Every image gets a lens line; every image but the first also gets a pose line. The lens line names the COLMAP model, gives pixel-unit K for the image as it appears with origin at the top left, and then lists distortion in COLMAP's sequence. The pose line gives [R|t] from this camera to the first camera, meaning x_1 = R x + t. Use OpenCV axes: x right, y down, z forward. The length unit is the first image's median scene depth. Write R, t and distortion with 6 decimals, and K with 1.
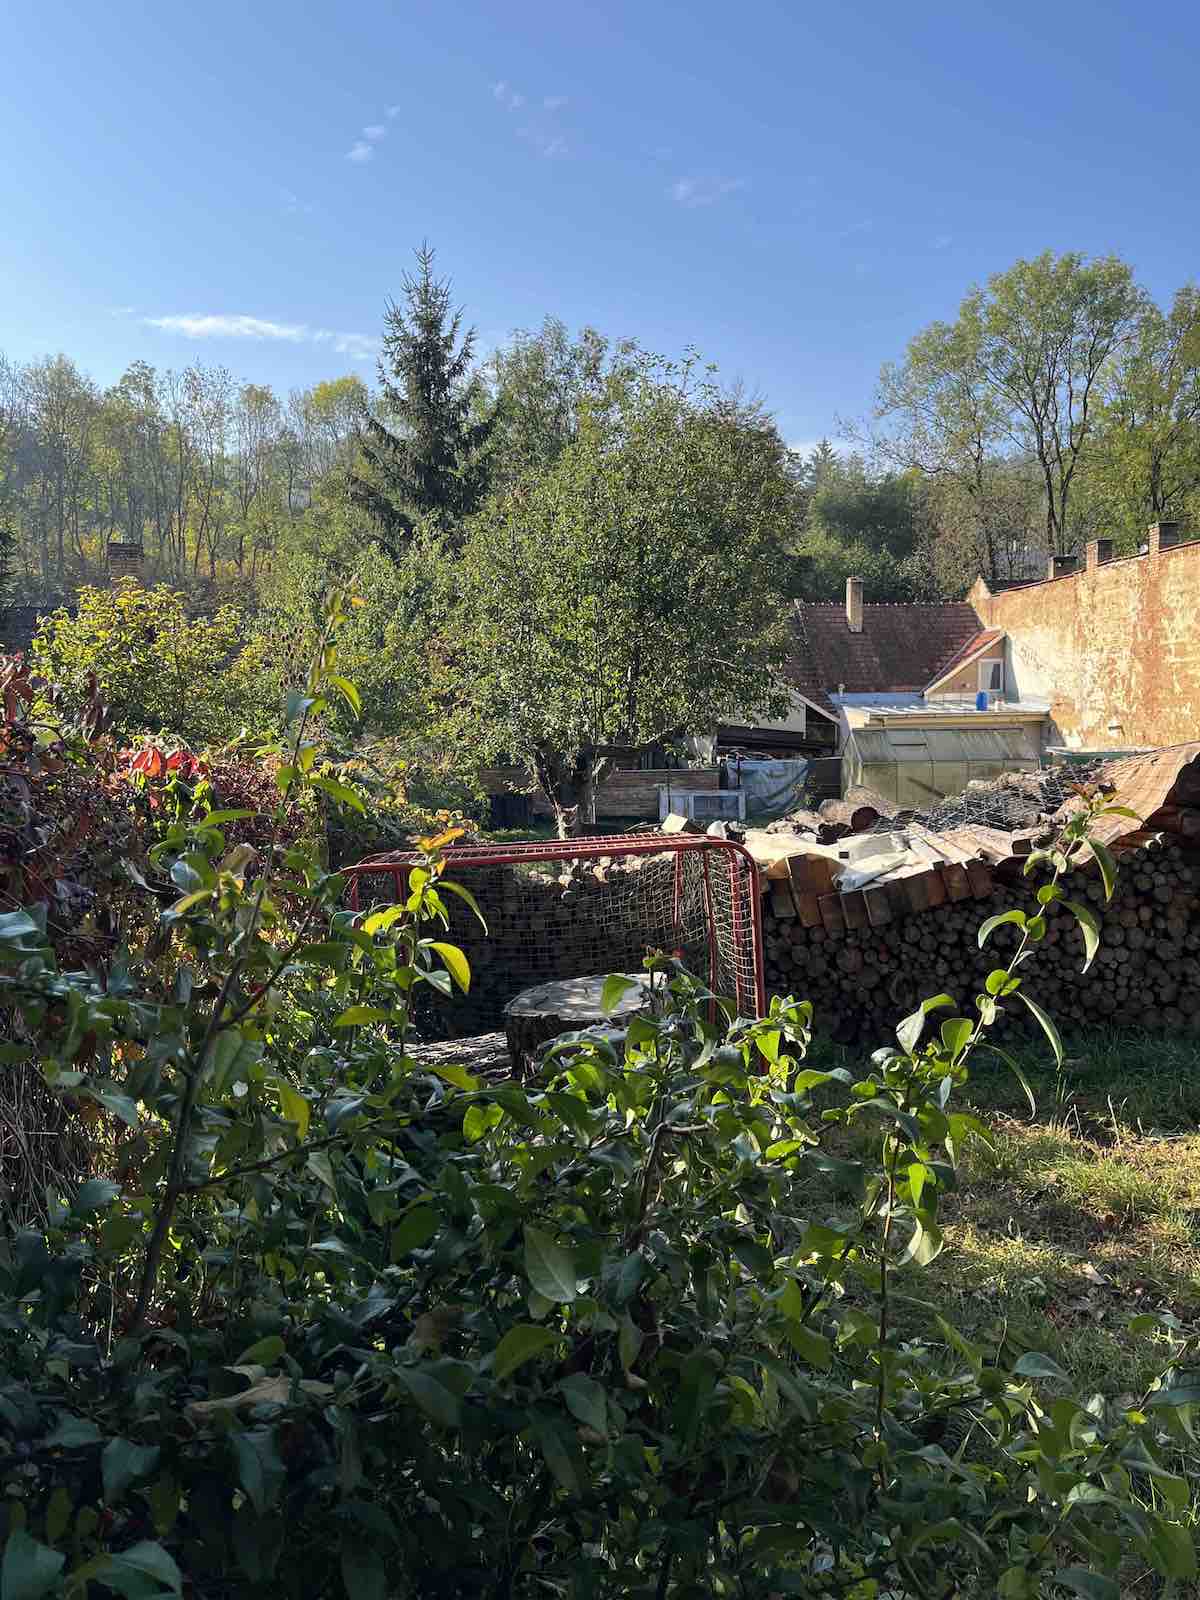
lens RADIAL K [[1228.0, 0, 600.0], [0, 1228.0, 800.0], [0, 0, 1]] dist [0.008609, -0.001412]
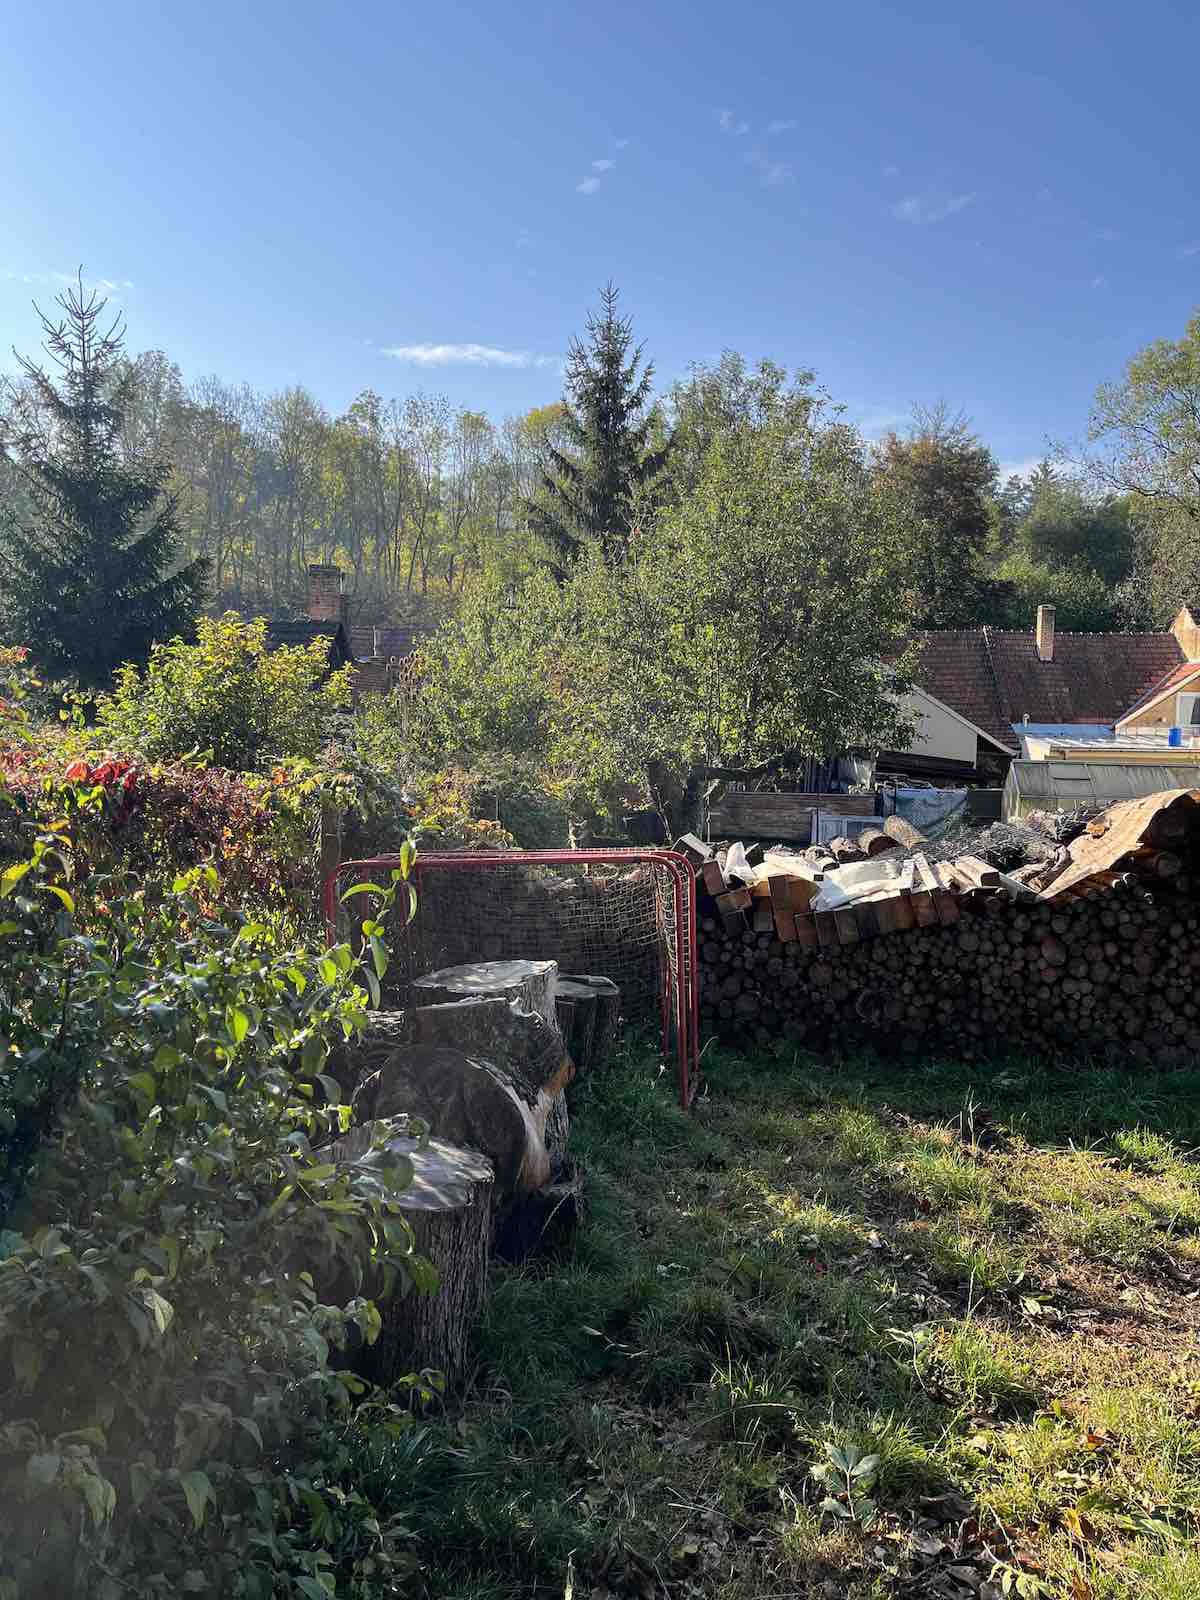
lens RADIAL K [[1215.6, 0, 576.7], [0, 1215.6, 792.5], [0, 0, 1]] dist [0.001553, 0.001454]
pose [[0.984345, 0.042392, -0.171076, 0.111982], [-0.045837, 0.998817, -0.016234, -0.002317], [0.170185, 0.023821, 0.985124, -0.069806]]
